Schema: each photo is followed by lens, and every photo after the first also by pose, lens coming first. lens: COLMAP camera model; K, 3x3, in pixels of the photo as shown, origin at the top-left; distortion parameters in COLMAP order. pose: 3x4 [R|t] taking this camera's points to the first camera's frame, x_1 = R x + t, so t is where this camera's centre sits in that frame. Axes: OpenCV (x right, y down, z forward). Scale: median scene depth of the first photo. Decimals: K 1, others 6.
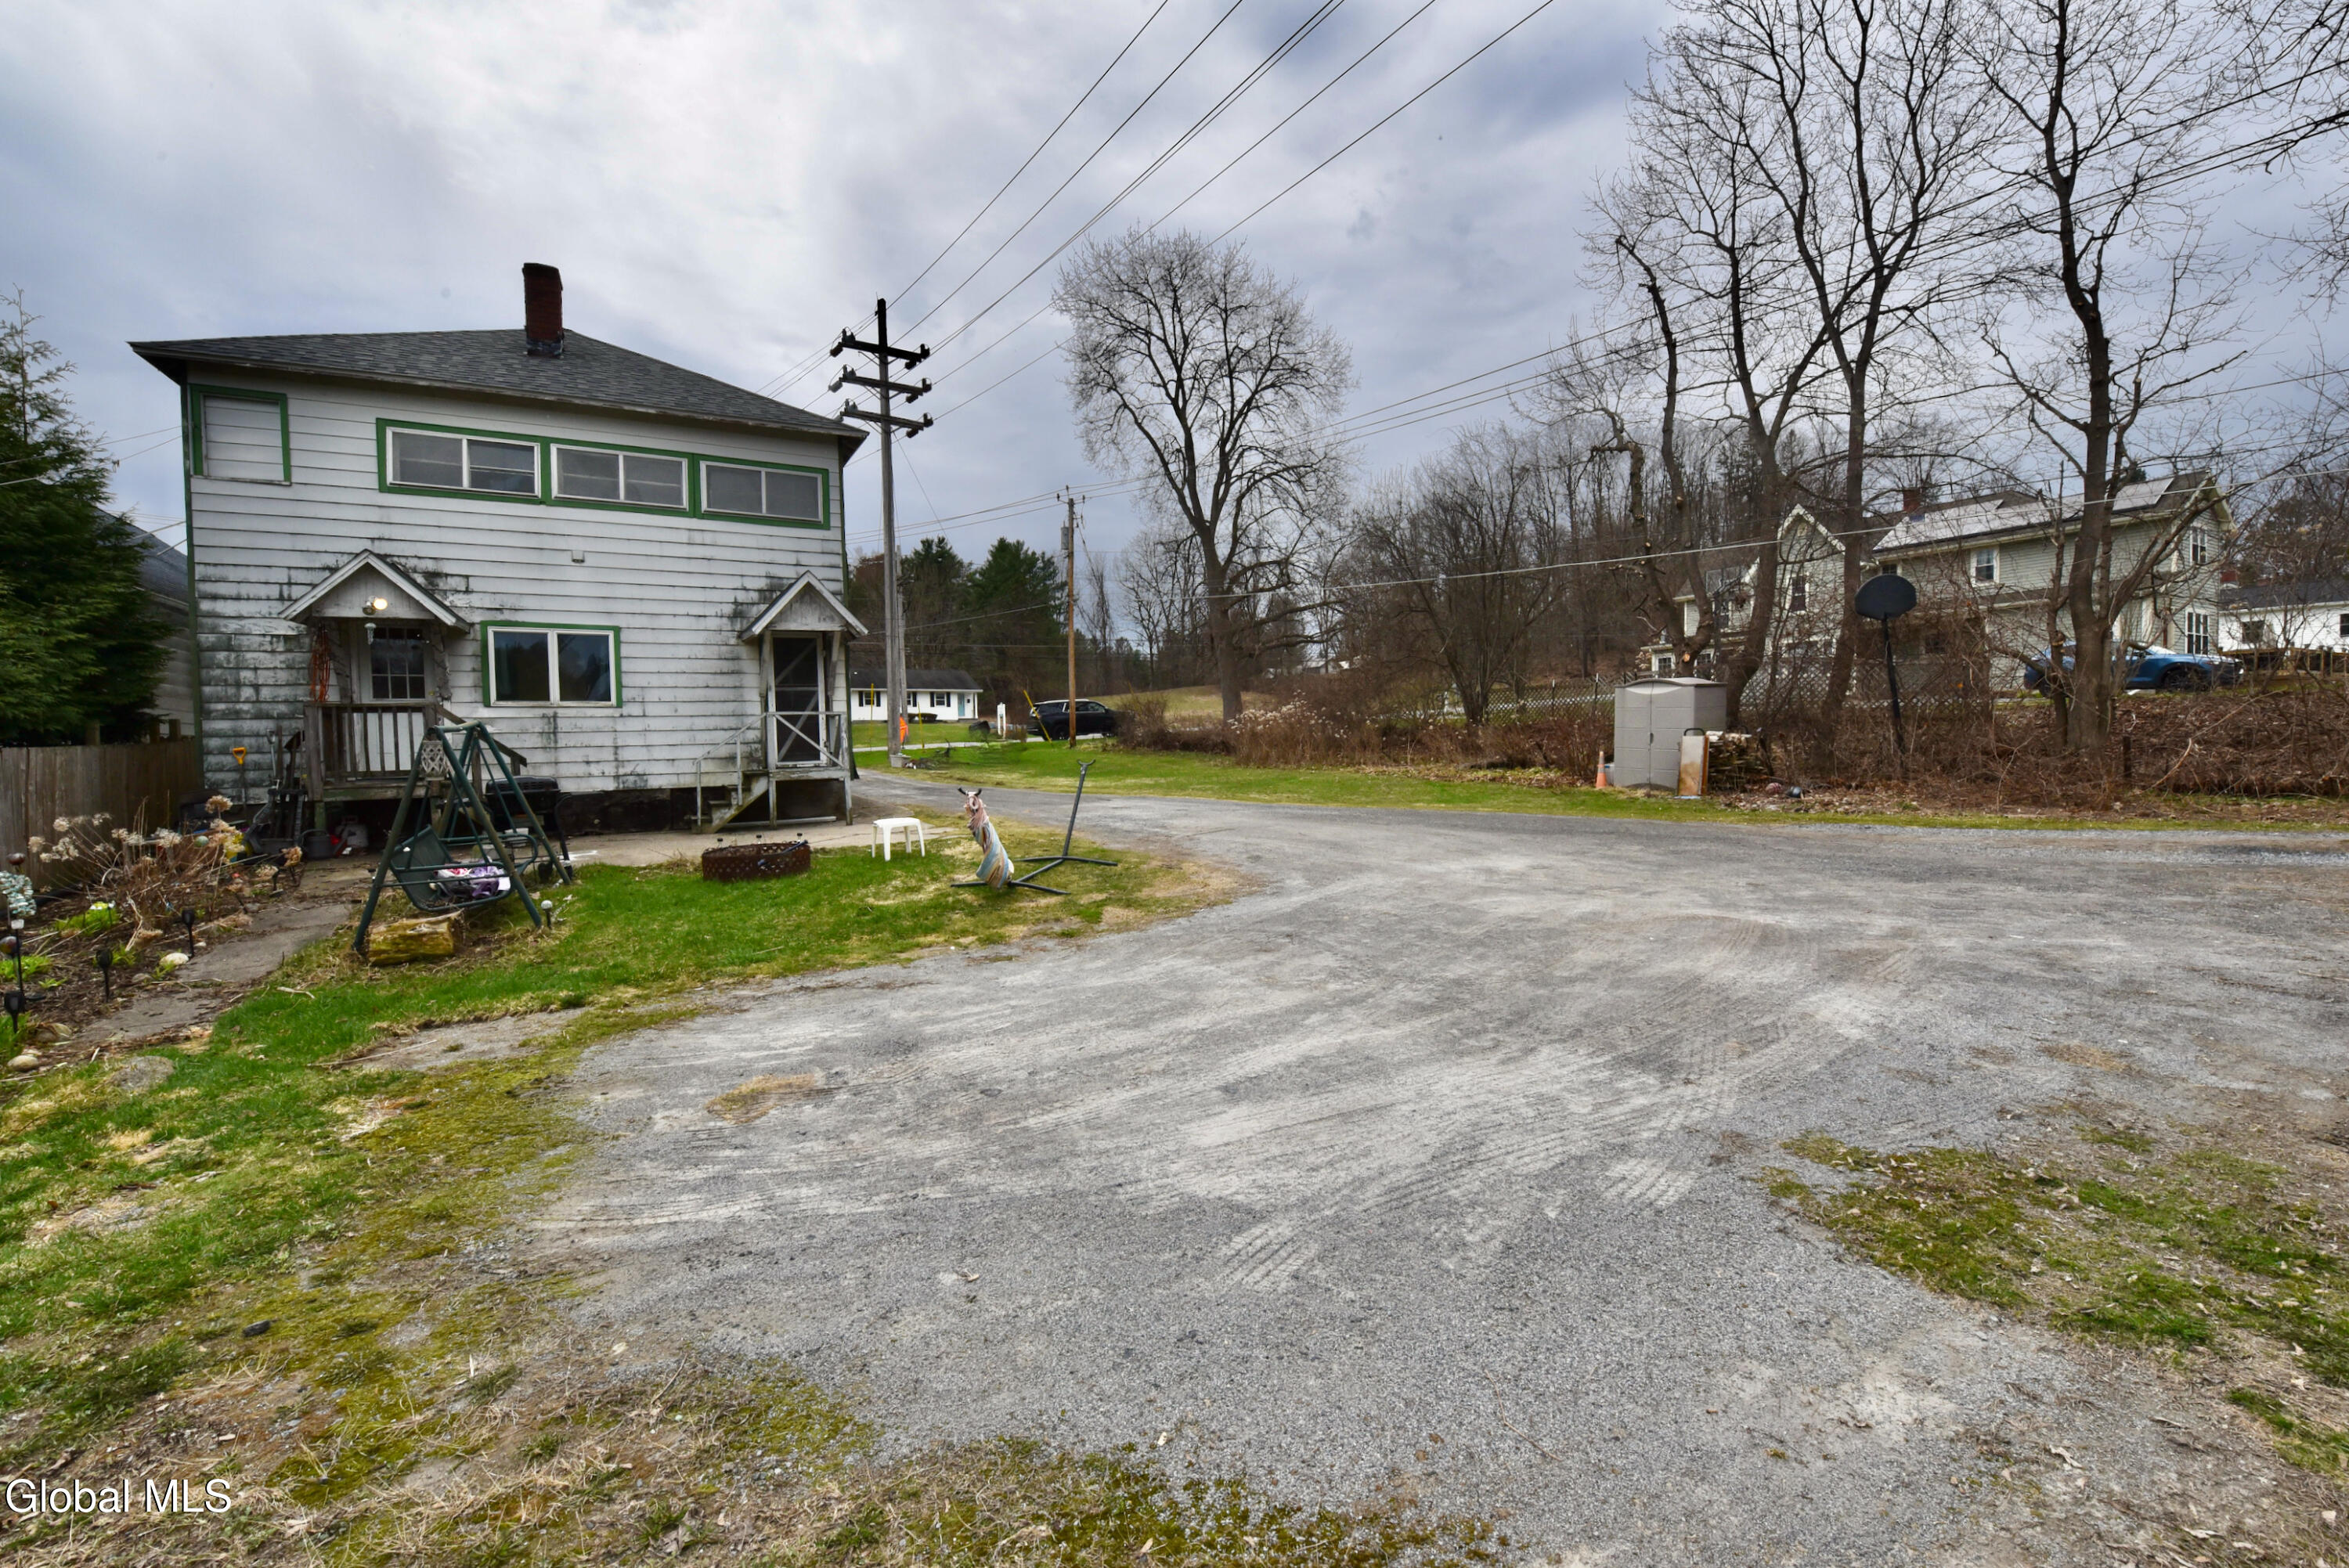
lens RADIAL K [[1022.5, 0, 1171.9], [0, 1022.5, 796.3], [0, 0, 1]] dist [-0.003519, -0.000186]
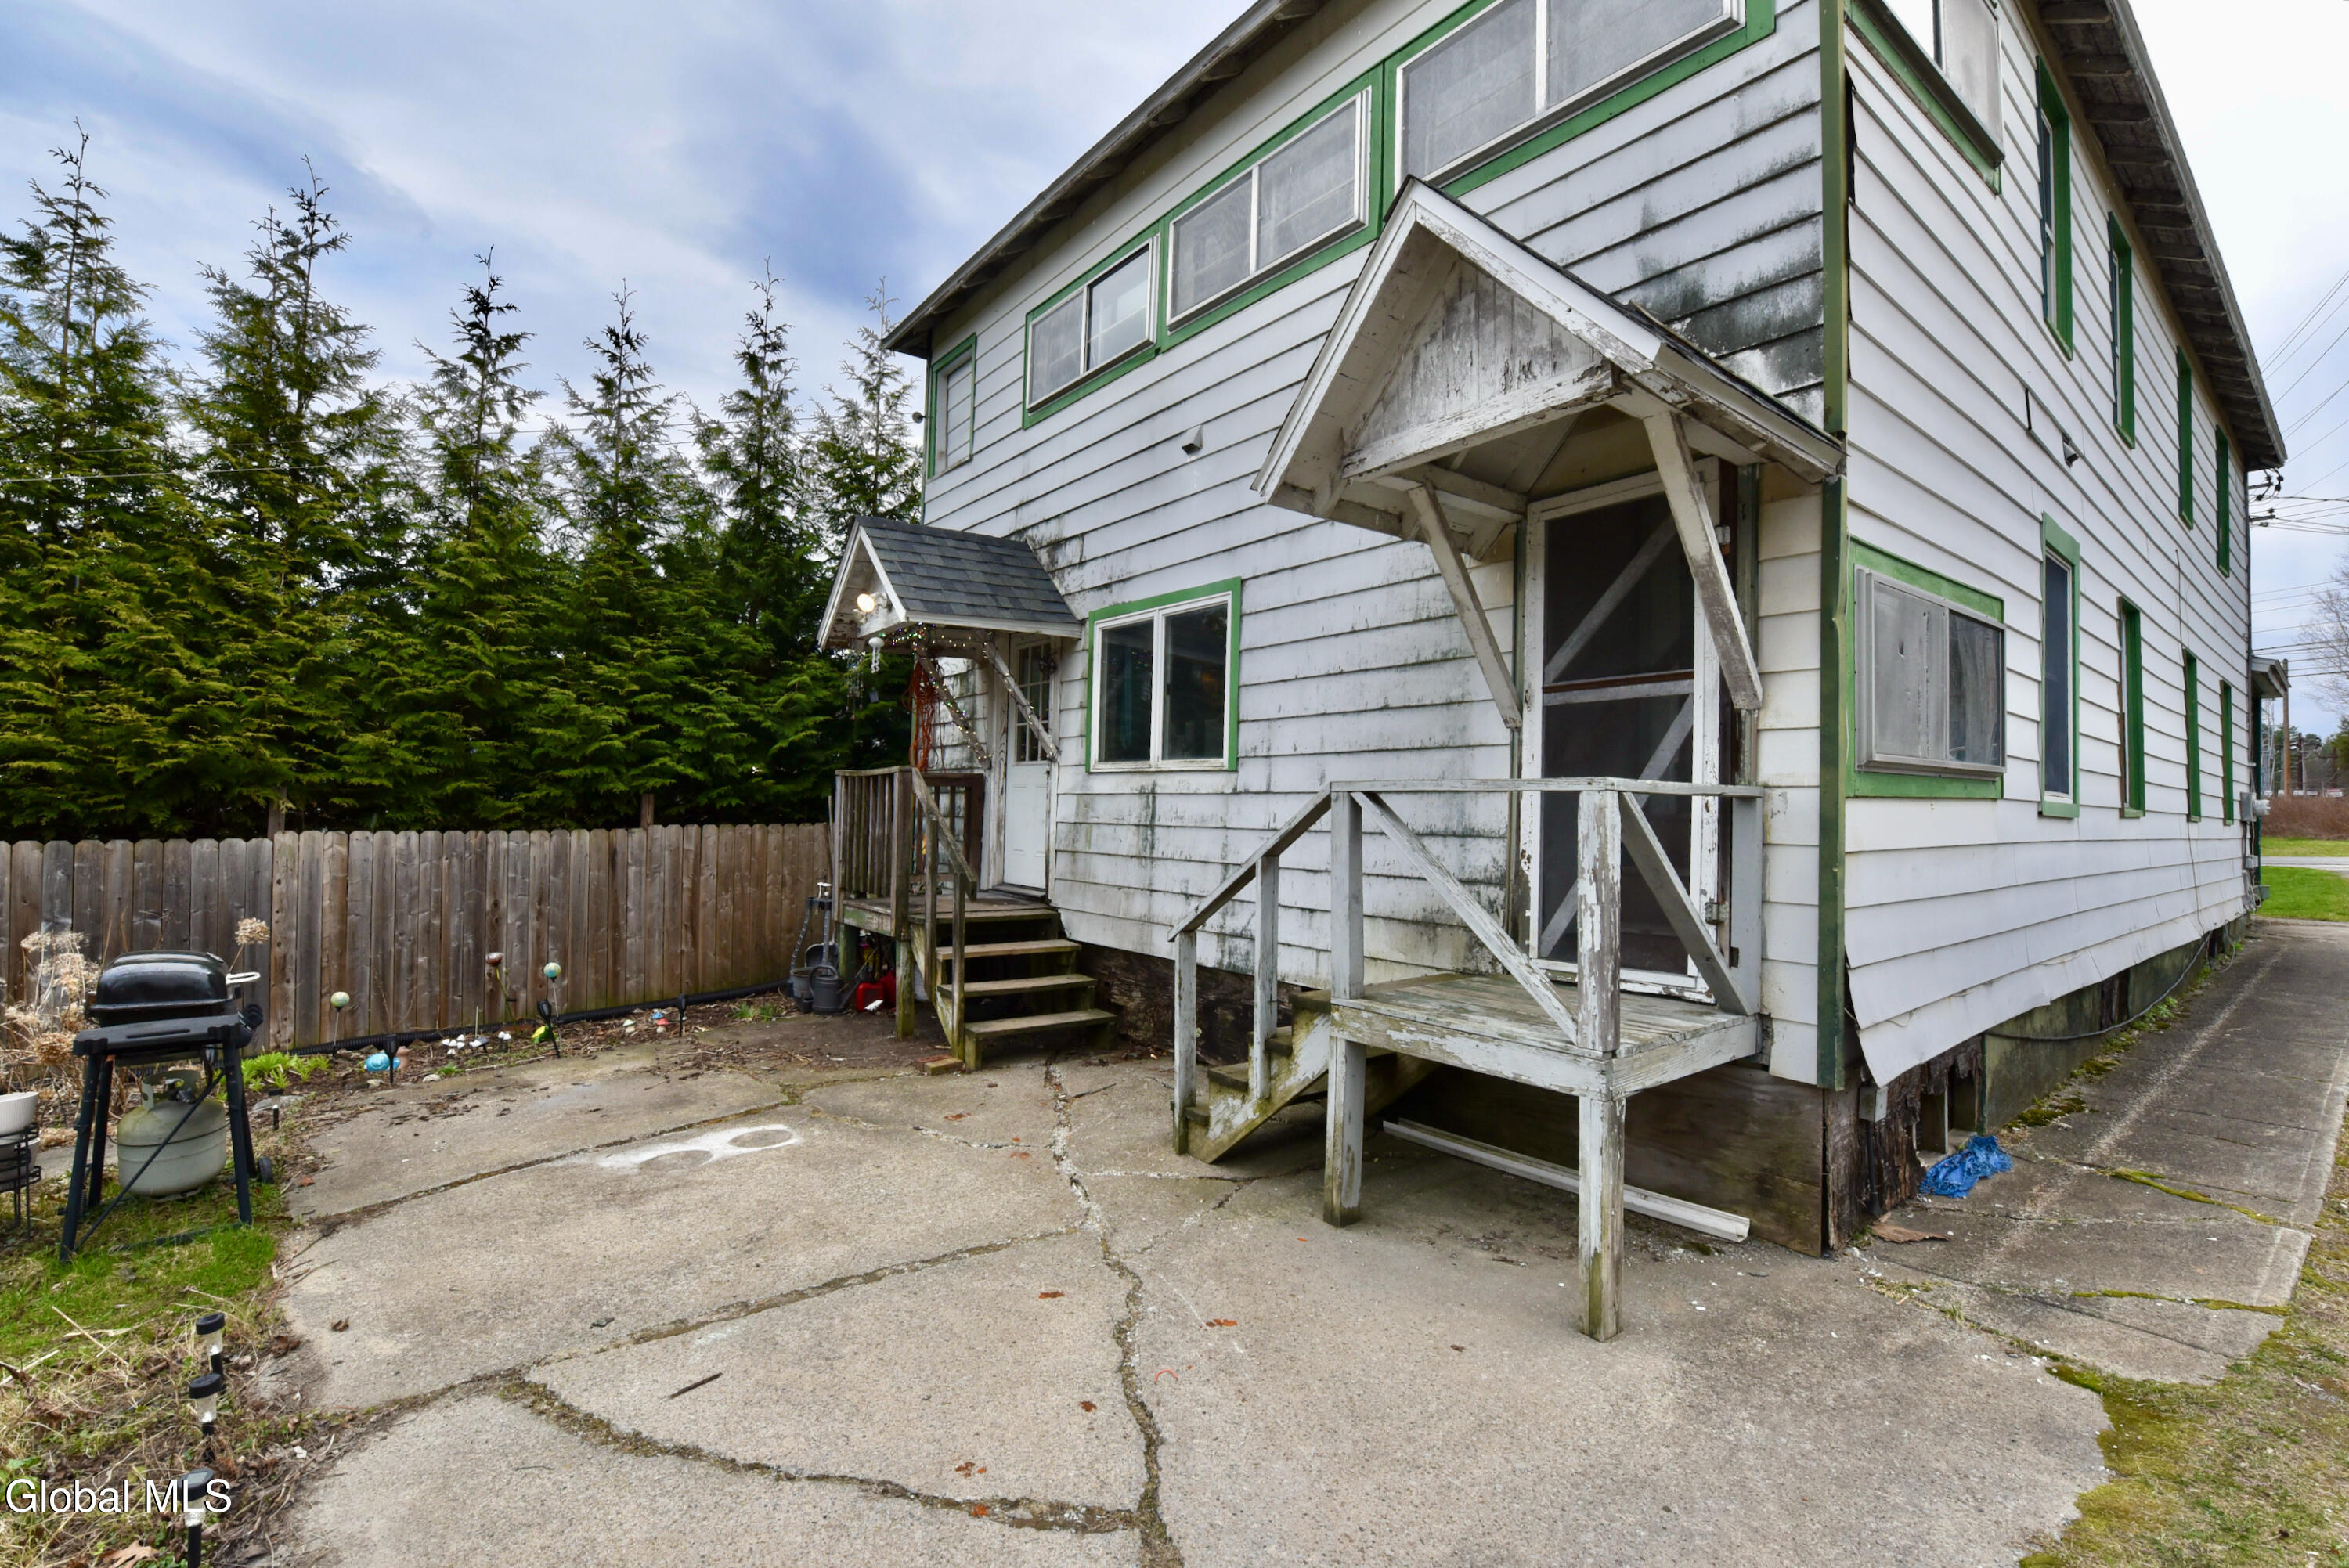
lens RADIAL K [[1022.5, 0, 1171.9], [0, 1022.5, 796.3], [0, 0, 1]] dist [-0.003519, -0.000186]
pose [[0.114620, 0.019337, -0.993221, -0.131573], [-0.066038, 0.997747, 0.011804, -0.081119], [0.991212, 0.064237, 0.115639, 0.938512]]
